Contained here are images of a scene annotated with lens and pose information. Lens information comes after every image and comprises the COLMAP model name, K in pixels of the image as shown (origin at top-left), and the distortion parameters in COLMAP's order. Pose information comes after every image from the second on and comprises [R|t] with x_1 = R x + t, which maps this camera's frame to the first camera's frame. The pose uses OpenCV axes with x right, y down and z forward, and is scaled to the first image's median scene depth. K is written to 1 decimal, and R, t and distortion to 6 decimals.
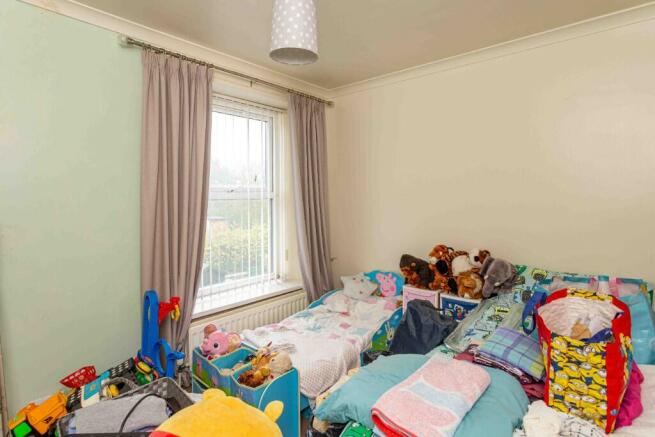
lens RADIAL K [[350.2, 0, 327.5], [0, 350.2, 218.5], [0, 0, 1]] dist [0.000234, 0.000010]
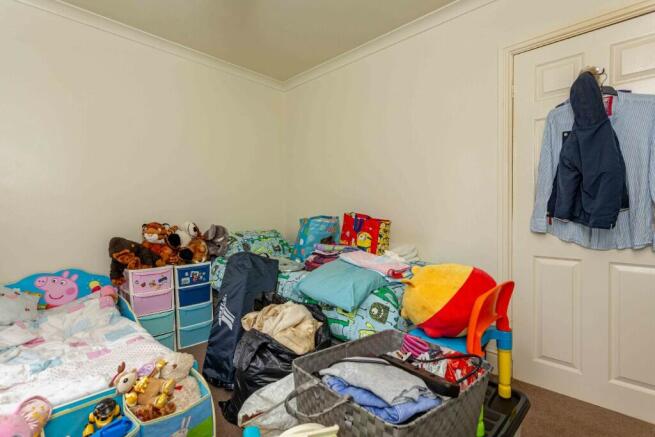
lens RADIAL K [[318.3, 0, 325.0], [0, 318.3, 215.8], [0, 0, 1]] dist [0.000727, 0.000205]
pose [[0.066369, -0.016323, 0.997662, -0.471127], [0.076729, 0.996989, 0.011207, 0.072274], [-0.994841, 0.075805, 0.067421, 0.391179]]
